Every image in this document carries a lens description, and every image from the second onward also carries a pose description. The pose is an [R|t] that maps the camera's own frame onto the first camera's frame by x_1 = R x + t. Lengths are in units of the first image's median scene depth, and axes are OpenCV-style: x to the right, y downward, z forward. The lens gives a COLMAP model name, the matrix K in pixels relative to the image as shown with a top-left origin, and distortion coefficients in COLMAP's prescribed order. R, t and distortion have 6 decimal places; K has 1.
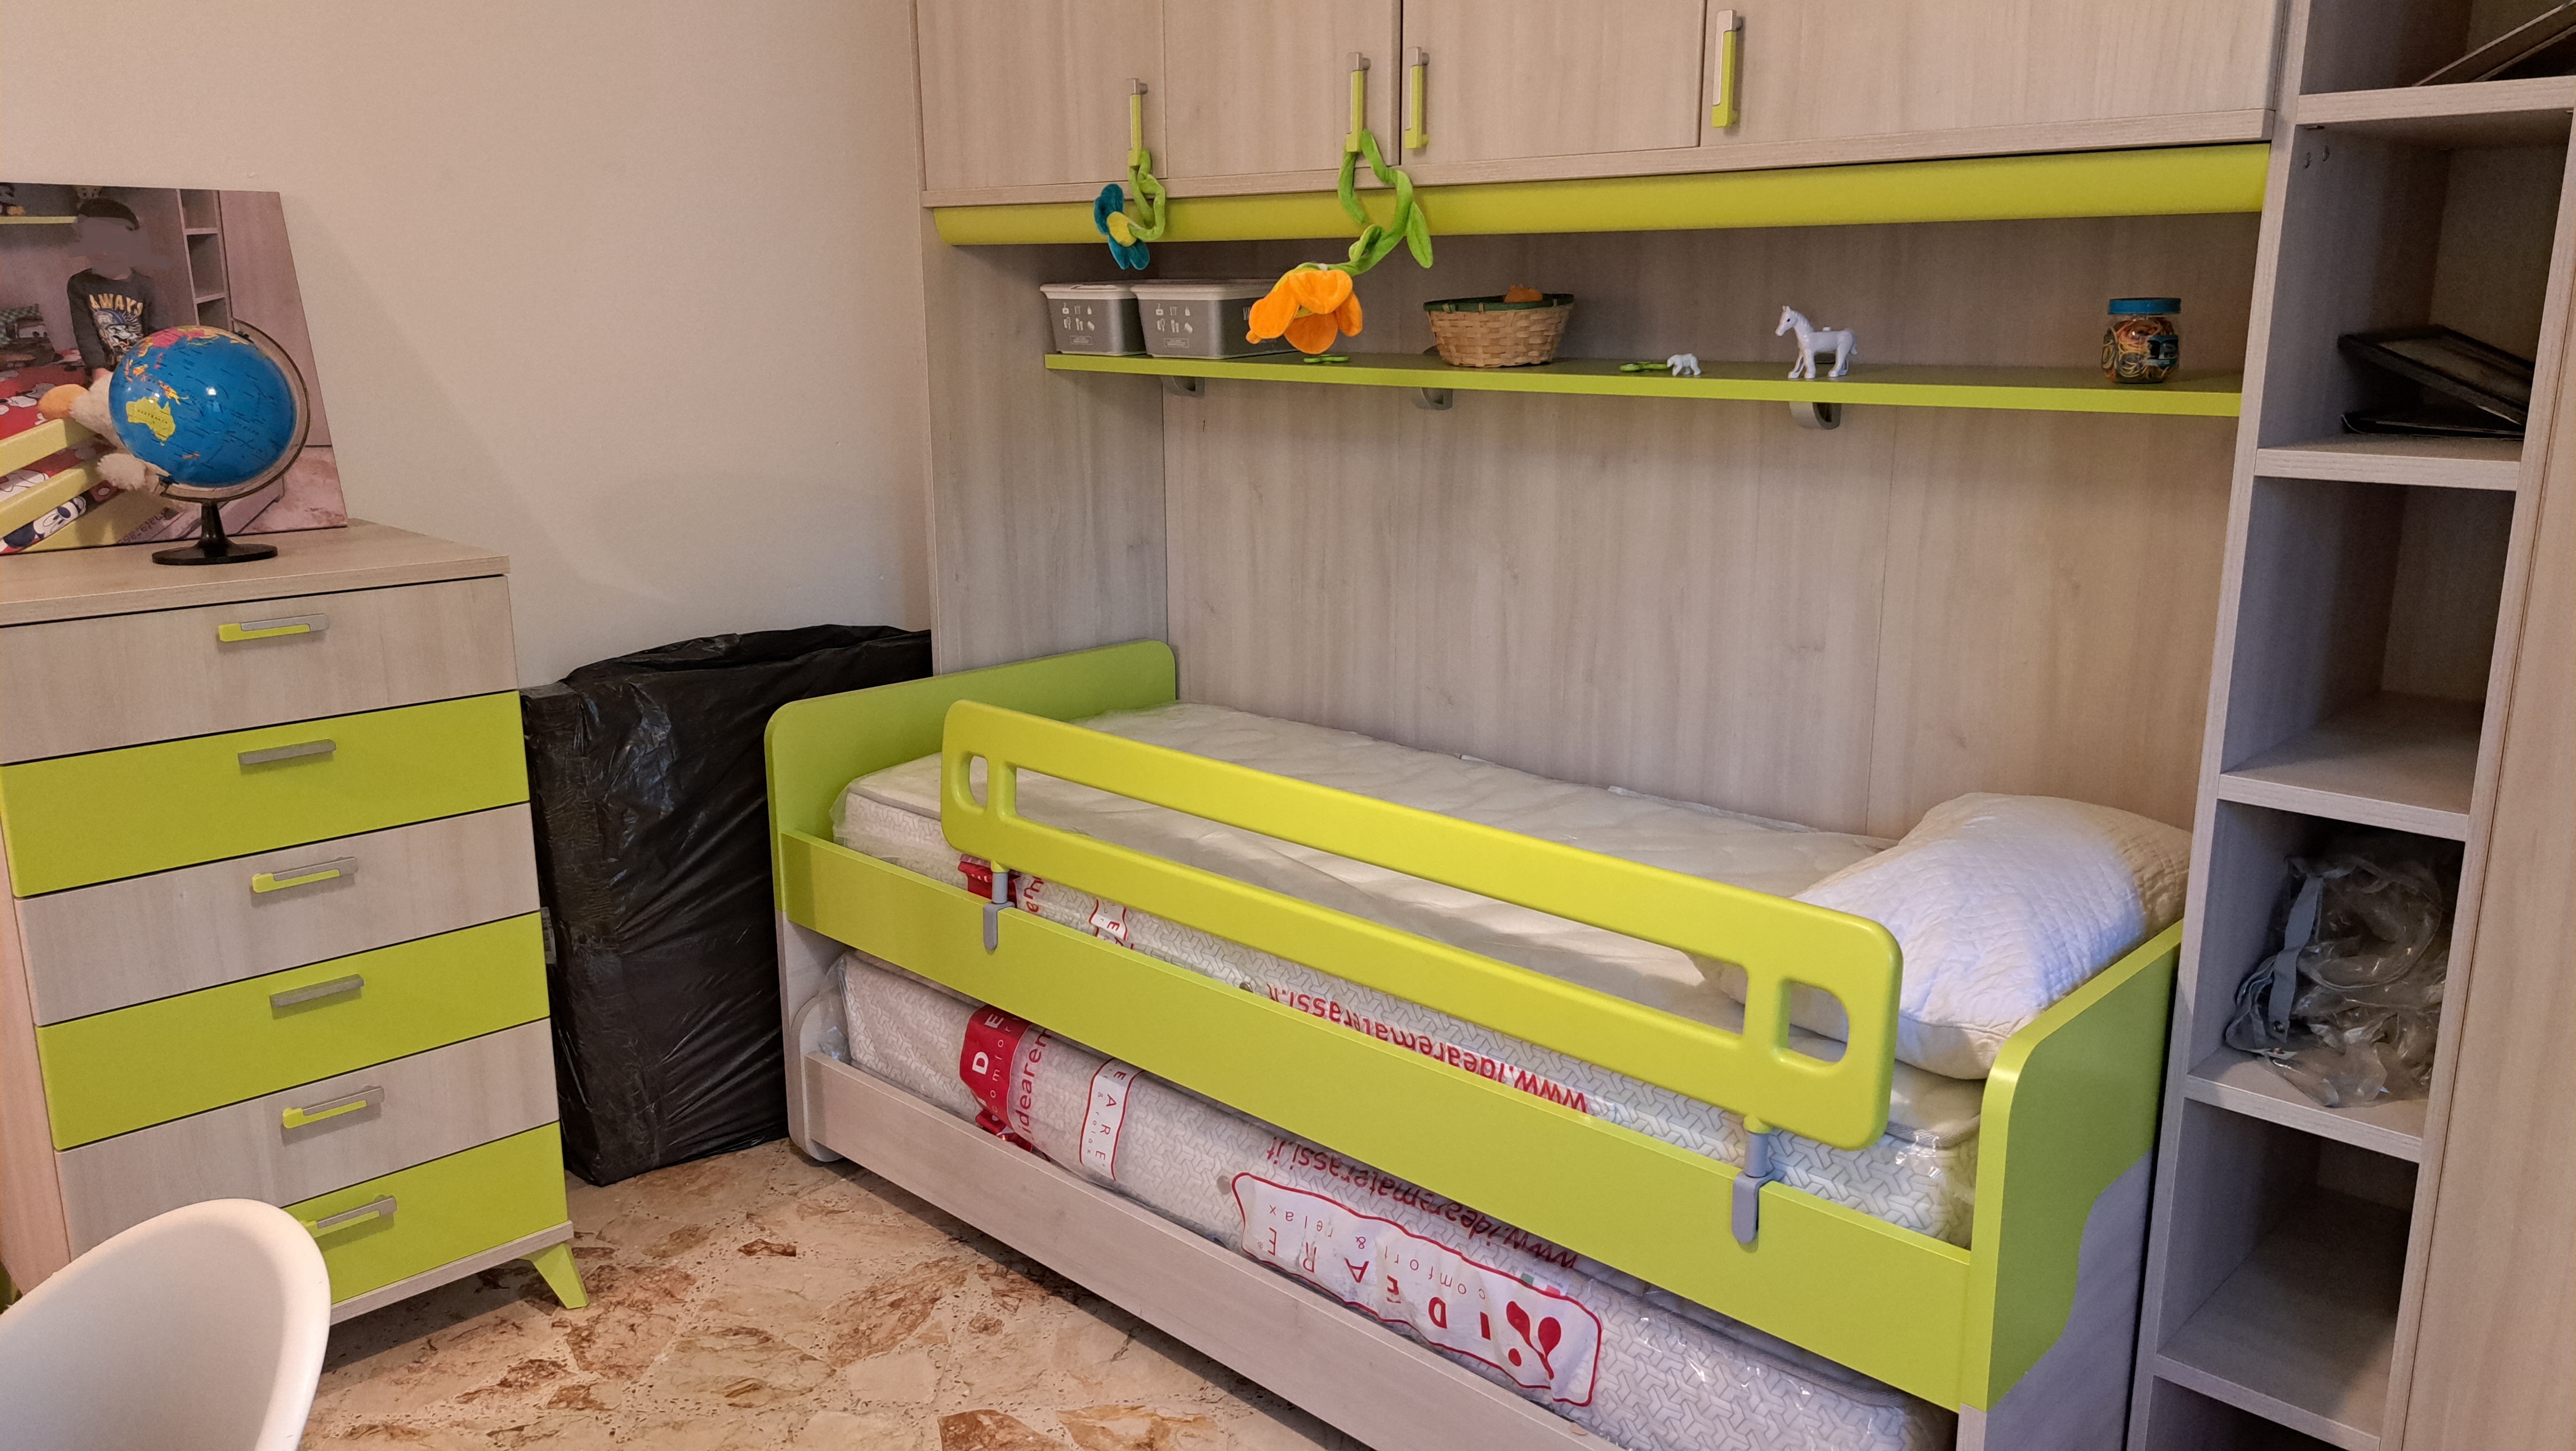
lens RADIAL K [[1841.0, 0, 1288.7], [0, 1841.0, 730.2], [0, 0, 1]] dist [0.062430, -0.060796]
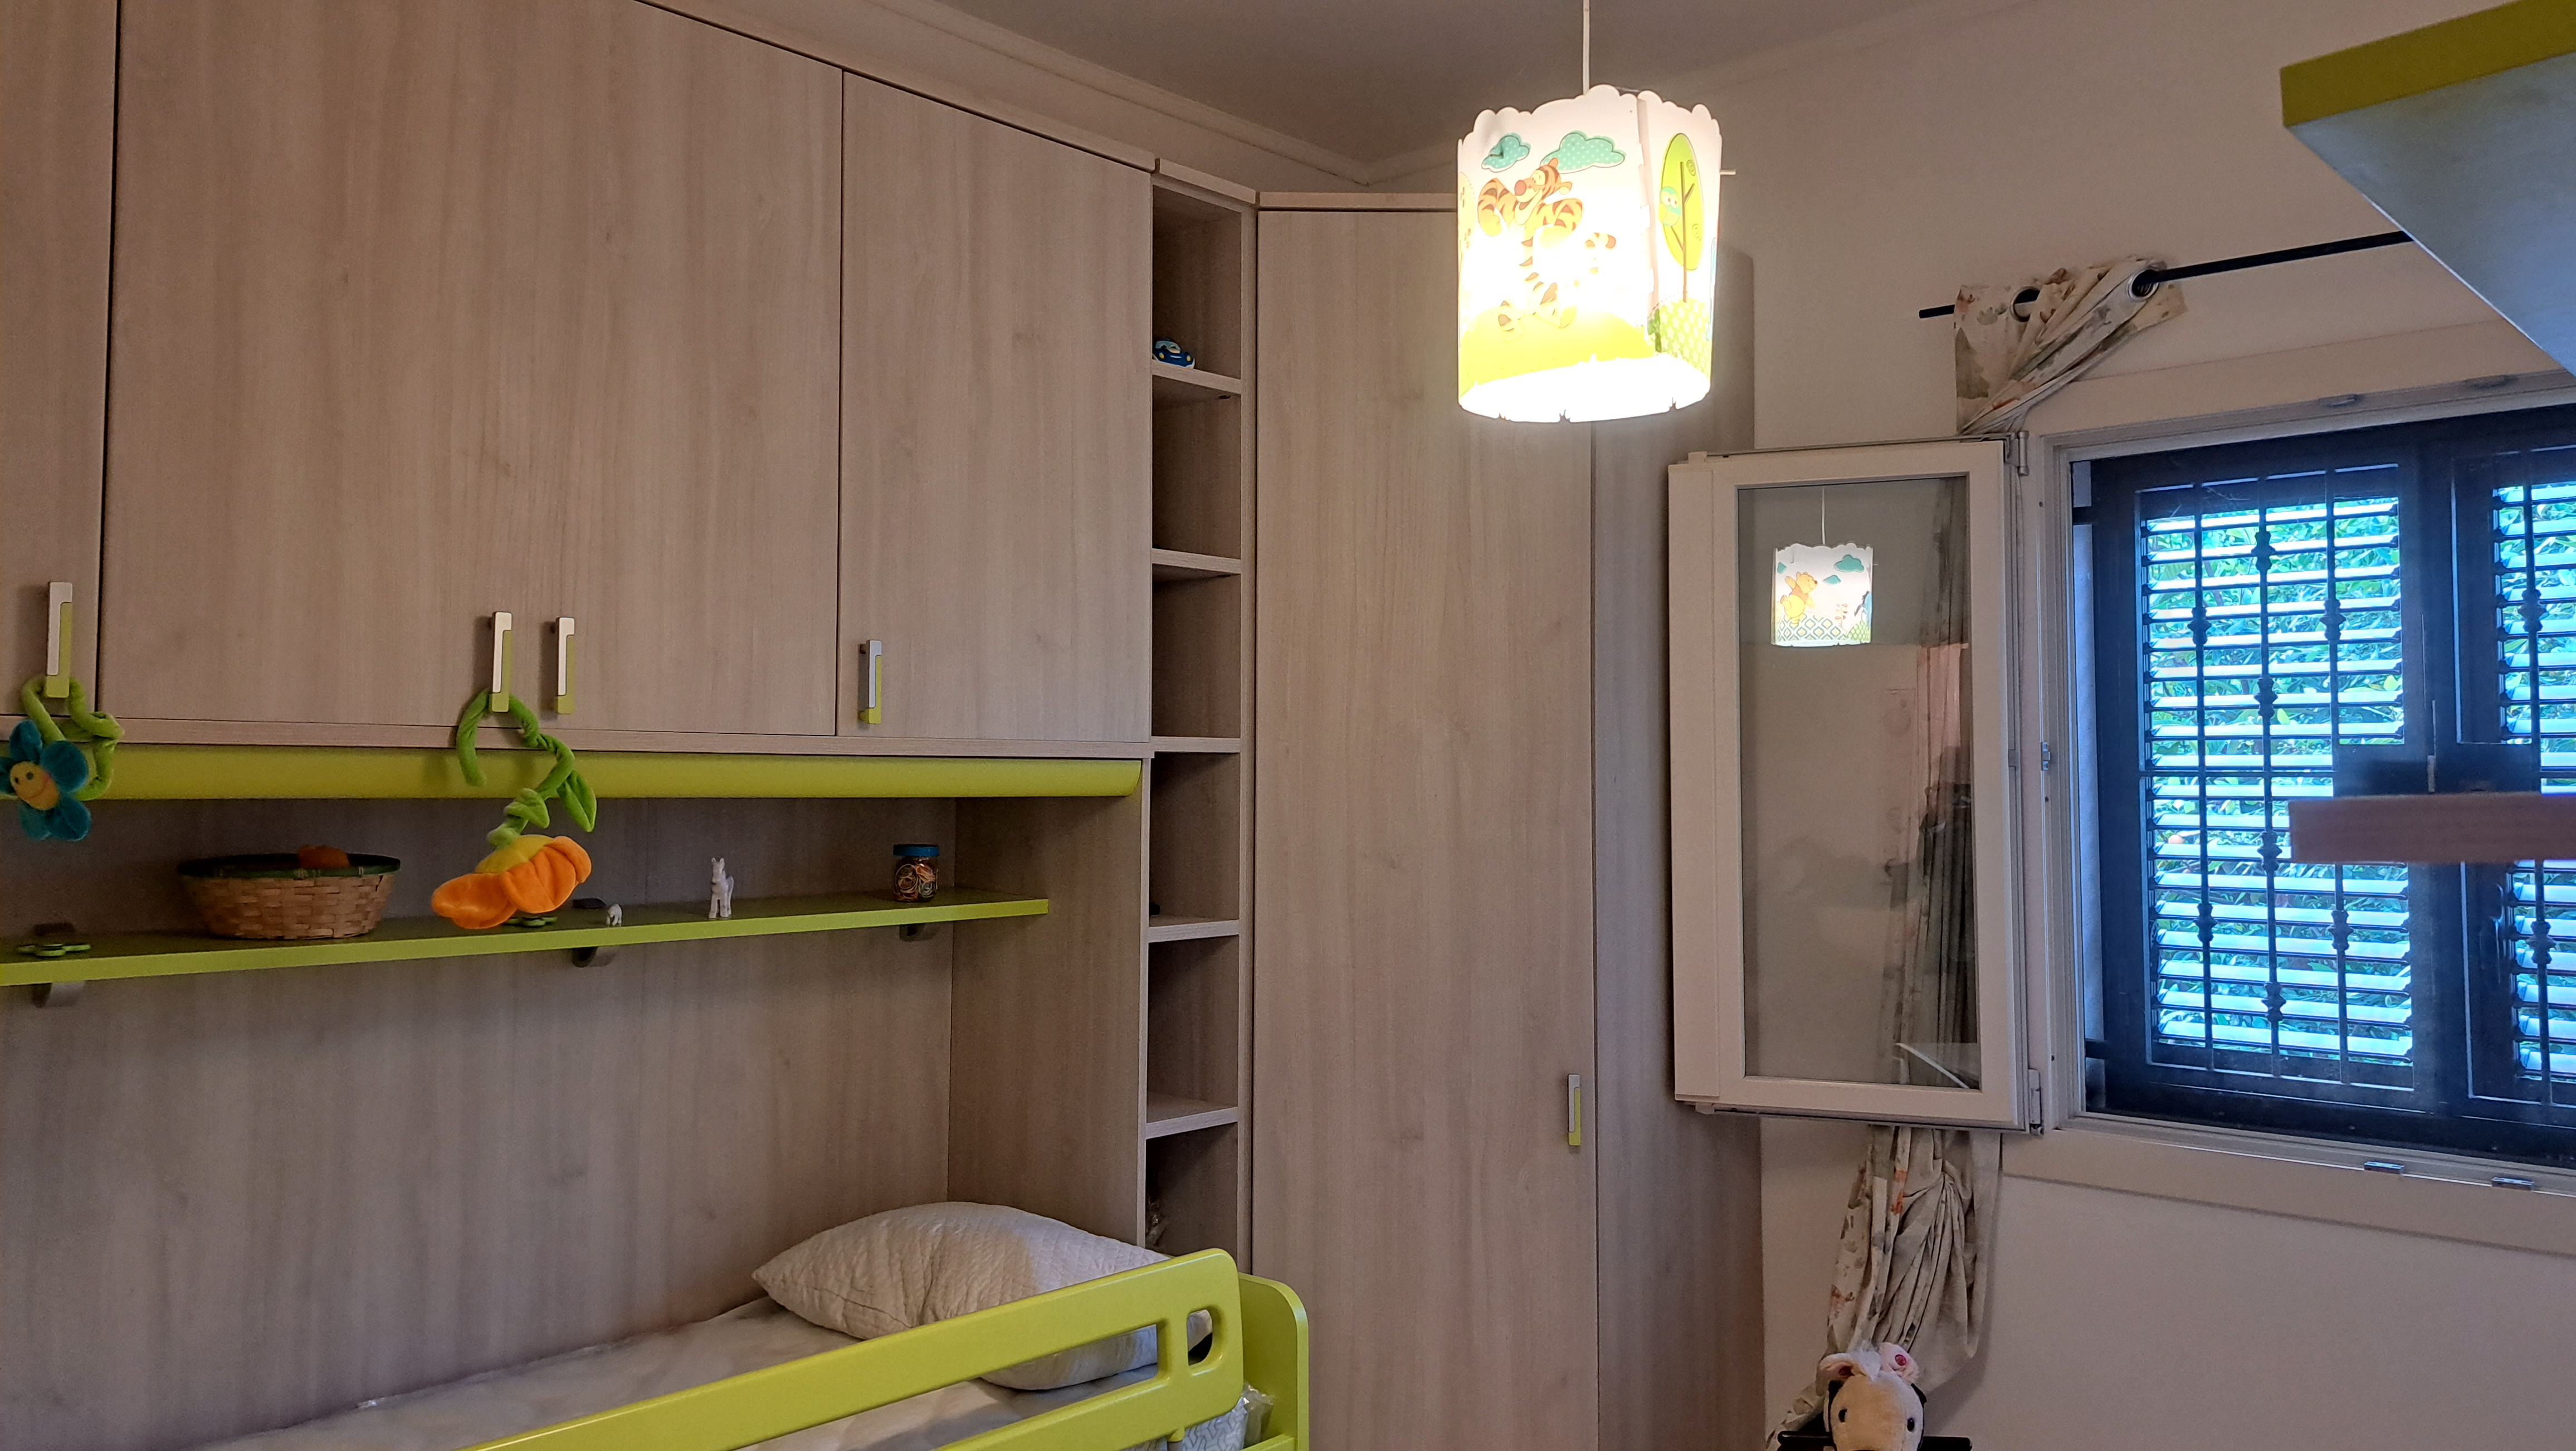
lens RADIAL K [[1841.0, 0, 1287.8], [0, 1841.0, 709.6], [0, 0, 1]] dist [0.062430, -0.060796]
pose [[-0.007228, 0.052893, 0.998574, -0.367568], [0.234217, 0.970911, -0.049732, -0.071307], [-0.972157, 0.233524, -0.019406, 0.261726]]
